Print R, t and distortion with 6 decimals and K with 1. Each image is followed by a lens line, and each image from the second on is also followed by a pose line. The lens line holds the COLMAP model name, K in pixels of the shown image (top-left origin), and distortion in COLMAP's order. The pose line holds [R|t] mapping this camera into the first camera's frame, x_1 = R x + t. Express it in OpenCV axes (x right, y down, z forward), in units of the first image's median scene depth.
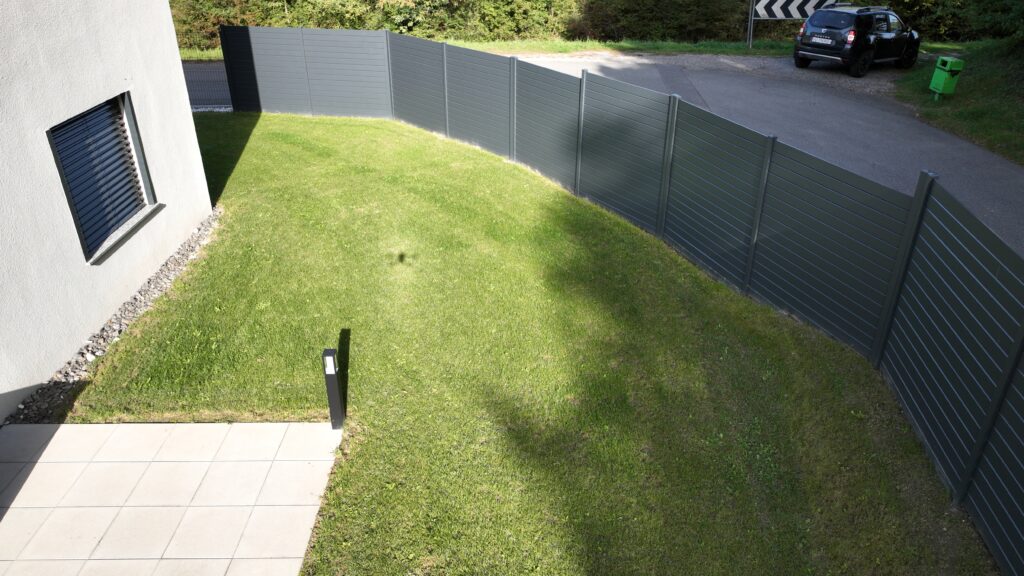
lens RADIAL K [[724.4, 0, 510.8], [0, 724.4, 281.4], [0, 0, 1]] dist [-0.000763, 0.016798]
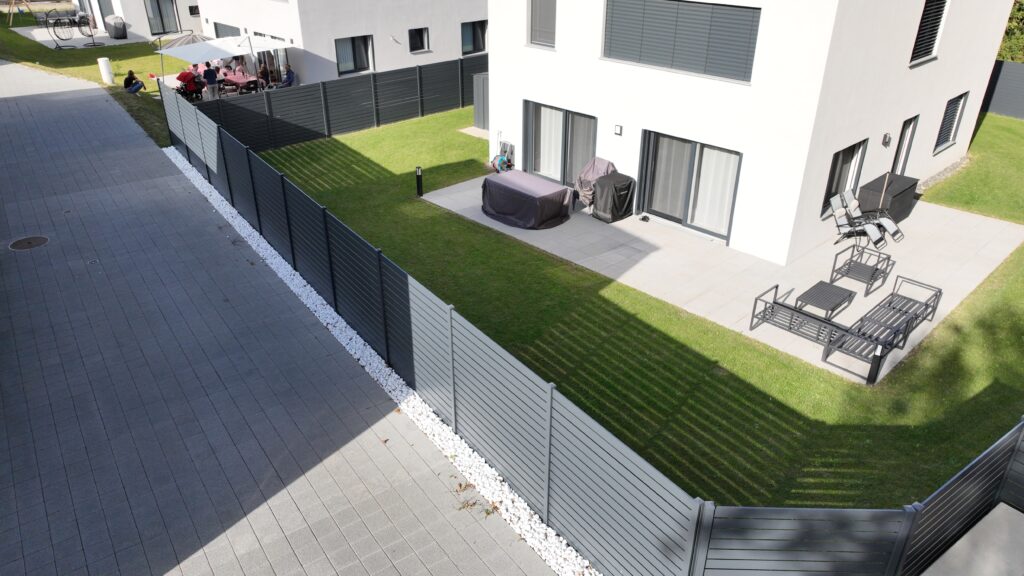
lens RADIAL K [[724.4, 0, 511.9], [0, 724.4, 283.8], [0, 0, 1]] dist [-0.000763, 0.016798]
pose [[0.690529, 0.316381, -0.650440, 0.129106], [-0.324926, 0.939103, 0.111837, 0.400962], [0.646214, 0.134118, 0.751279, -1.205470]]
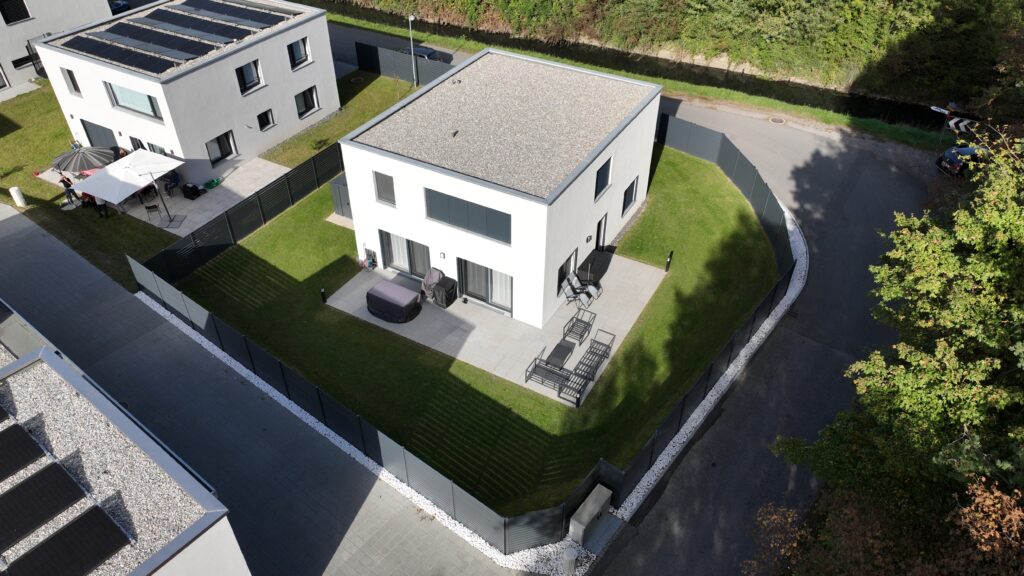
lens RADIAL K [[724.4, 0, 511.9], [0, 724.4, 286.0], [0, 0, 1]] dist [-0.000763, 0.016798]
pose [[0.868034, 0.297811, -0.397272, 0.465225], [-0.216778, 0.947171, 0.236379, -0.355635], [0.446681, -0.119065, 0.886736, -2.146967]]
